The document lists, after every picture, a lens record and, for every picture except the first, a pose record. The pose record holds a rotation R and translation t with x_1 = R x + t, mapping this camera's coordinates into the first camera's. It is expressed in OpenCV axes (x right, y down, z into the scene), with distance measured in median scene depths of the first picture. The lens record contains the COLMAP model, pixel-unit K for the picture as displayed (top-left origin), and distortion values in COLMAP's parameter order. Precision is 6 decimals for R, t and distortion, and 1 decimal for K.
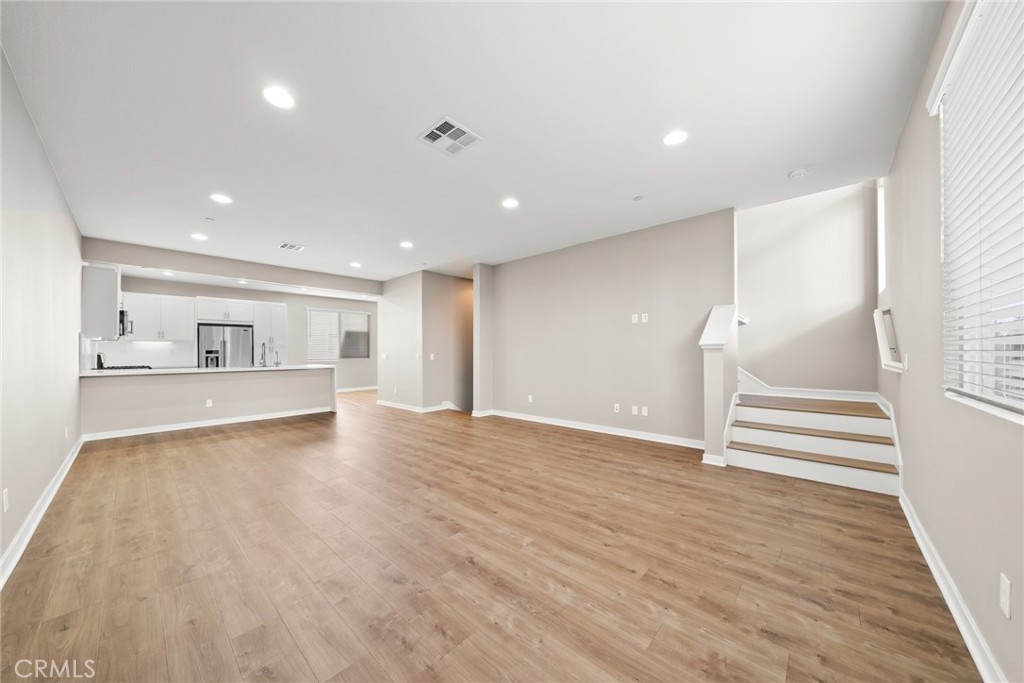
lens RADIAL K [[351.9, 0, 507.5], [0, 351.9, 354.7], [0, 0, 1]] dist [-0.001568, 0.000006]
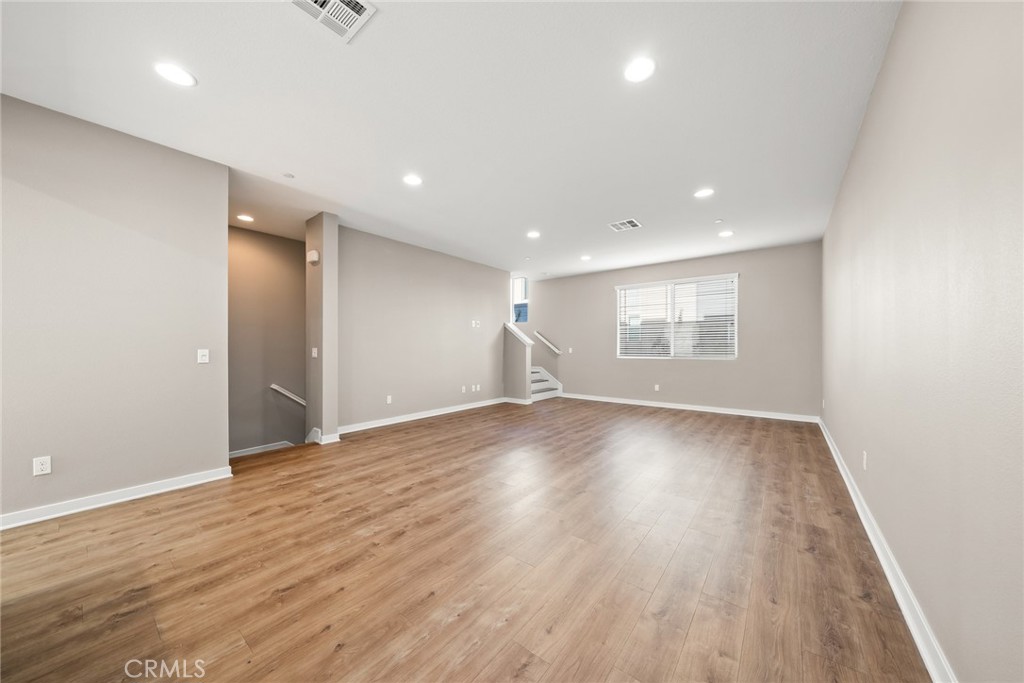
lens RADIAL K [[350.2, 0, 507.9], [0, 350.2, 351.3], [0, 0, 1]] dist [-0.002315, -0.000487]
pose [[-0.082873, -0.004497, 0.996550, -1.266738], [0.006358, 0.999967, 0.005041, 0.002513], [-0.996540, 0.006754, -0.082841, 1.171231]]
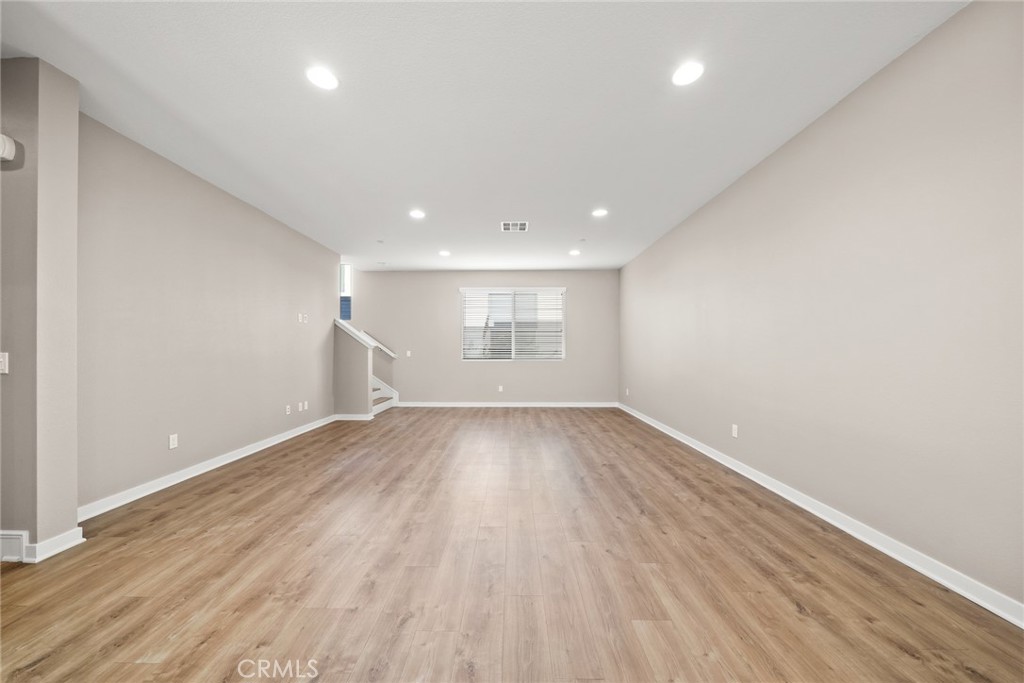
lens RADIAL K [[350.2, 0, 507.9], [0, 350.2, 351.3], [0, 0, 1]] dist [-0.002315, -0.000487]
pose [[-0.673563, 0.004902, 0.739113, -0.965654], [0.010141, 0.999945, 0.002609, -0.001794], [-0.739060, 0.009253, -0.673576, 1.485146]]
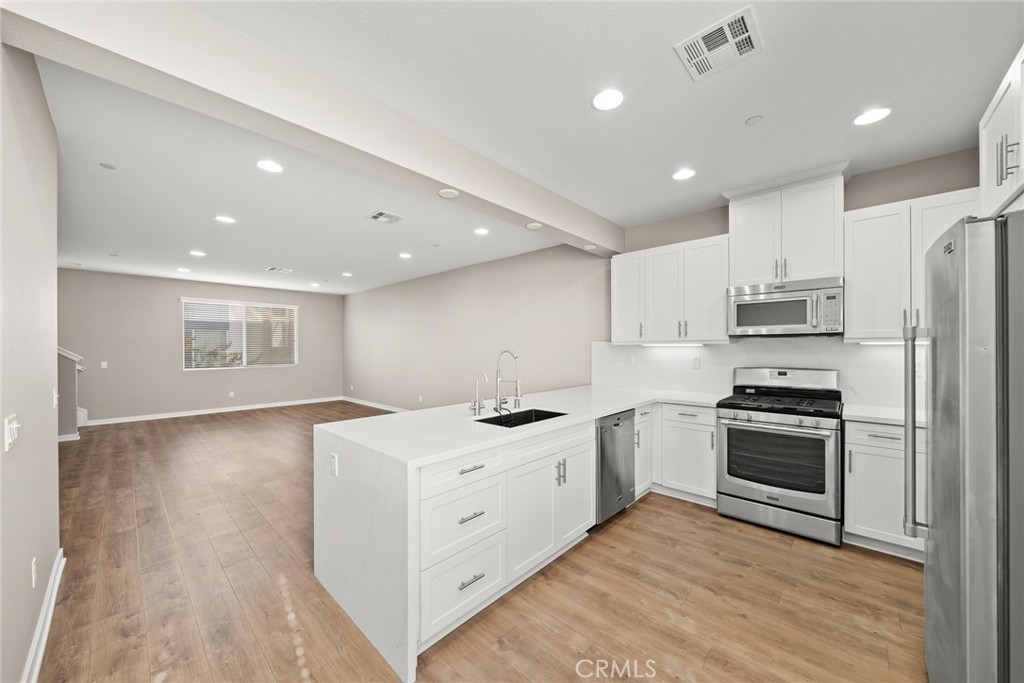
lens RADIAL K [[368.2, 0, 514.8], [0, 368.2, 347.7], [0, 0, 1]] dist [-0.002294, -0.000159]
pose [[-0.999911, 0.011111, -0.007330, -1.163779], [0.011062, 0.999916, 0.006686, -0.059571], [0.007403, 0.006604, -0.999951, 2.352062]]
